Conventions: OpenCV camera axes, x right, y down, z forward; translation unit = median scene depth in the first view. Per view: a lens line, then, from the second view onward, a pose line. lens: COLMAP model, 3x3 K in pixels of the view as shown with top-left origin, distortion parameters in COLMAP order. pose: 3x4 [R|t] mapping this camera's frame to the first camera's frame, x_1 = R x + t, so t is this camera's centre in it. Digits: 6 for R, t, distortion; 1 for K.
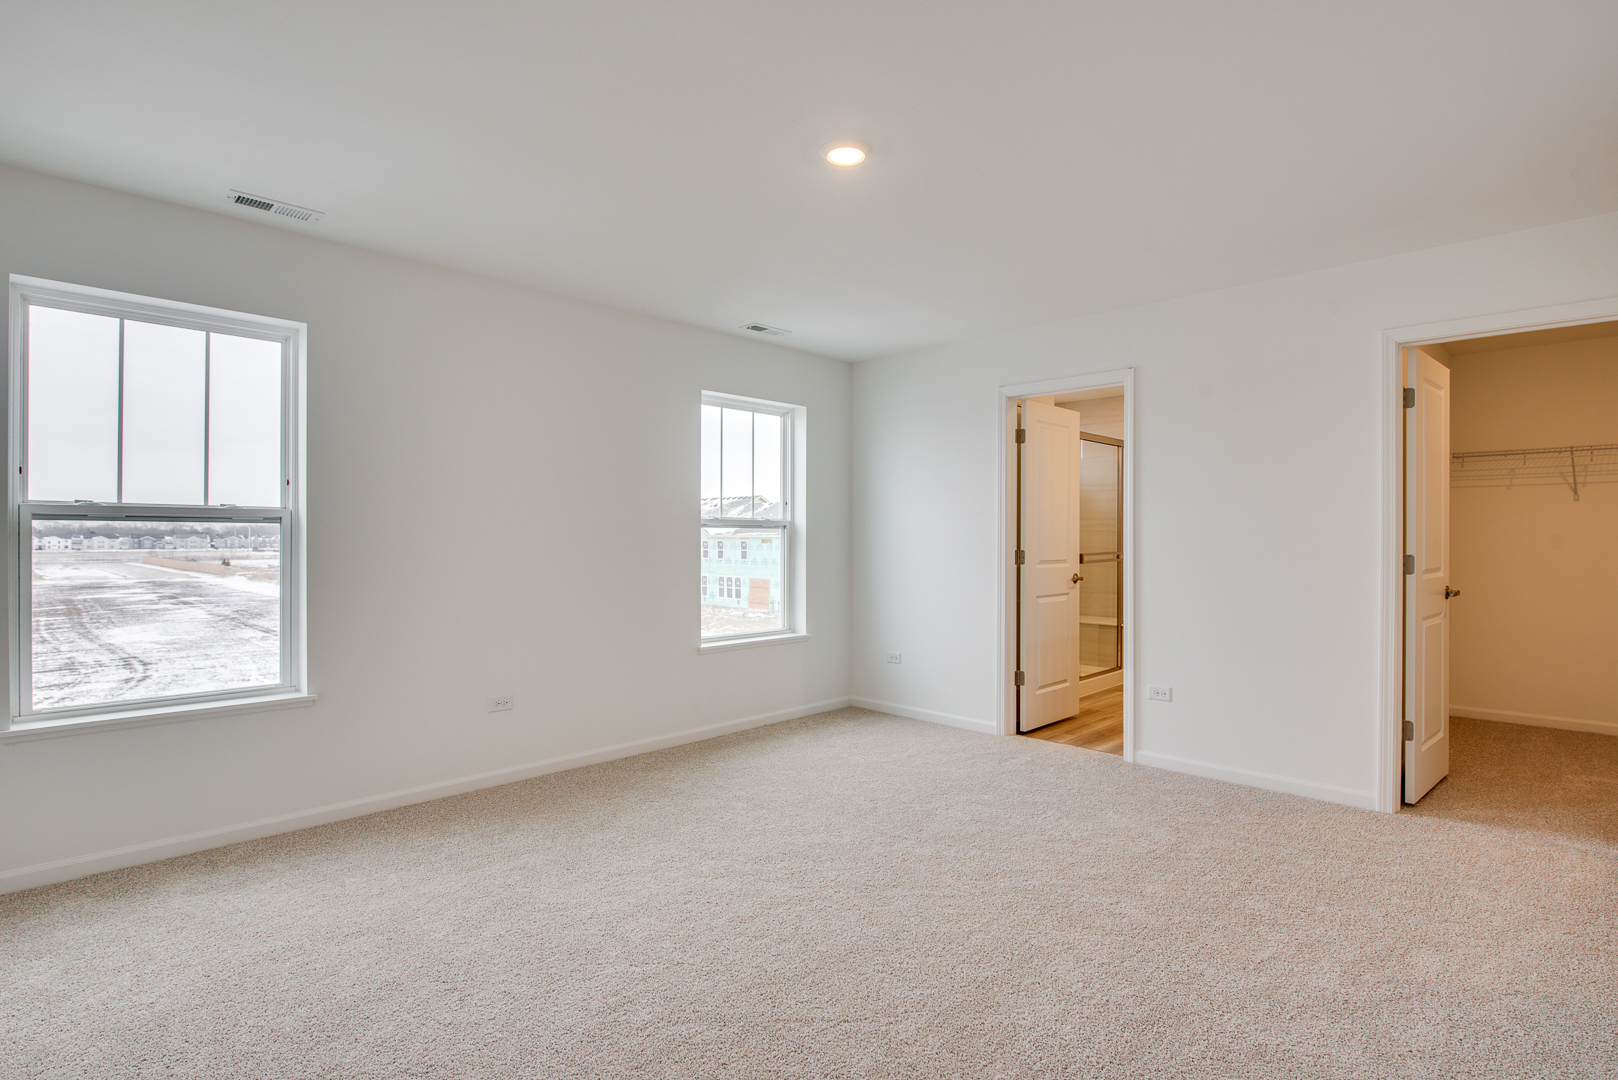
lens RADIAL K [[804.1, 0, 815.7], [0, 804.1, 537.7], [0, 0, 1]] dist [-0.014349, -0.001191]
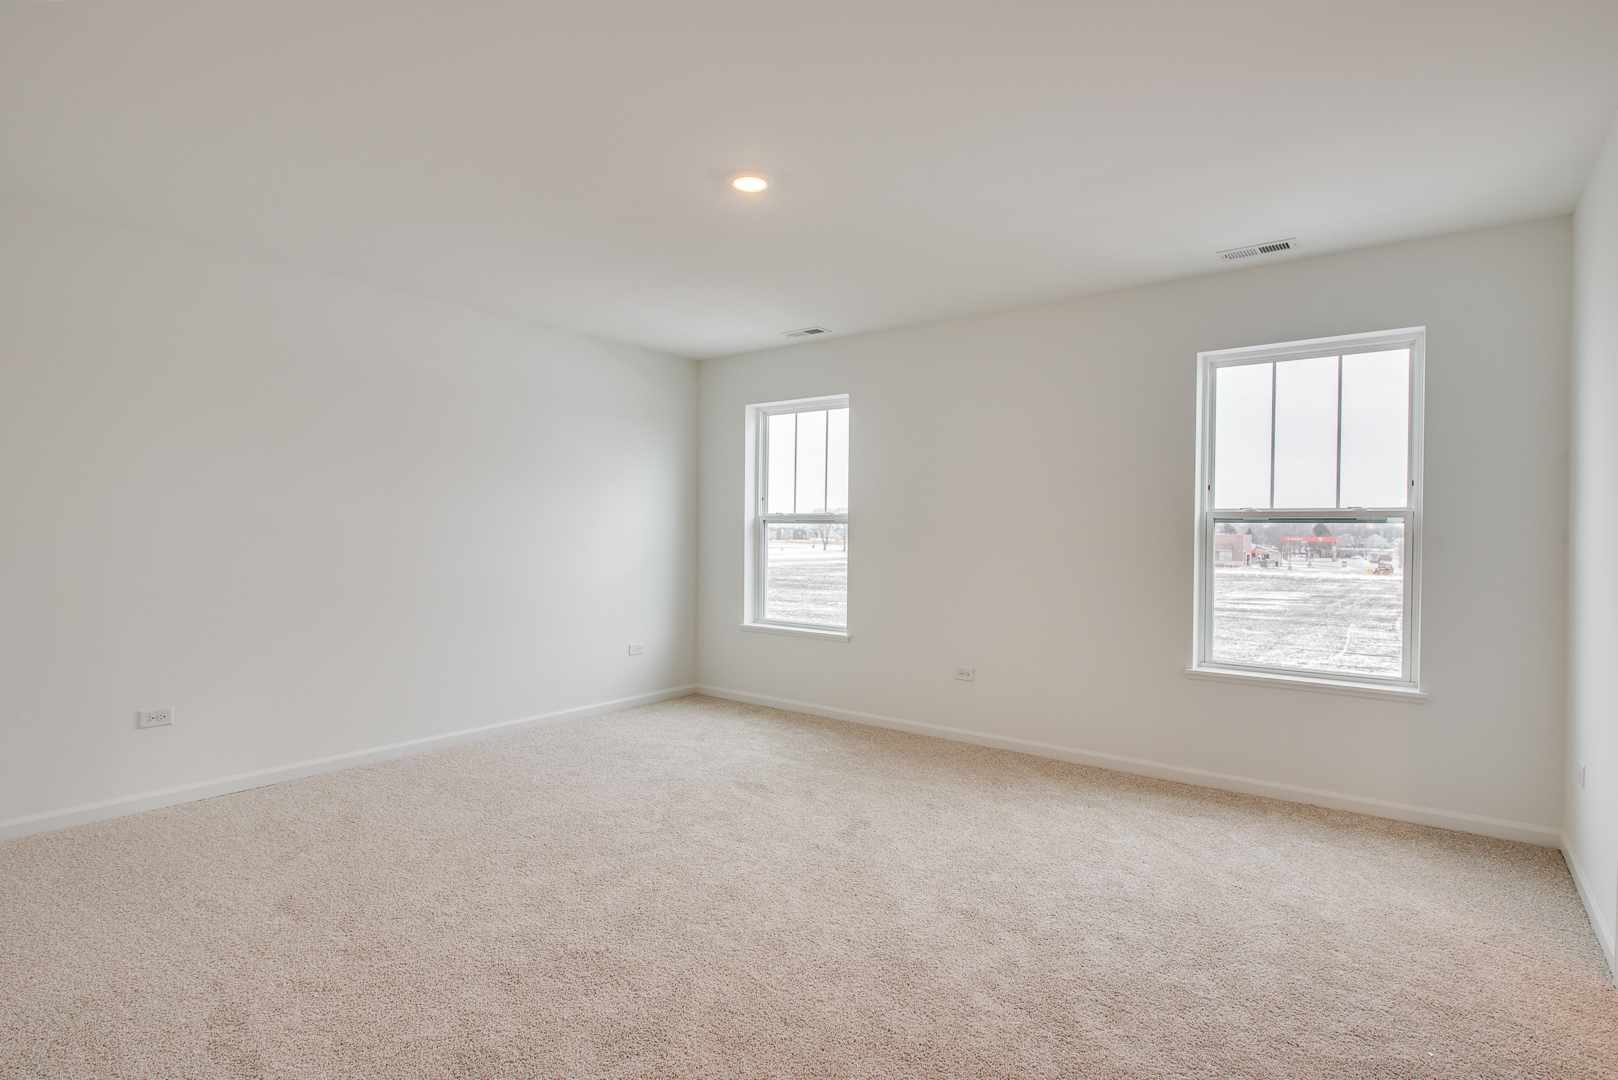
lens RADIAL K [[779.3, 0, 947.2], [0, 779.3, 549.6], [0, 0, 1]] dist [-0.002023, -0.000293]
pose [[0.190749, 0.021698, -0.981399, 0.269585], [-0.007881, 0.999757, 0.020572, -0.000219], [0.981607, 0.003810, 0.190873, 0.278615]]
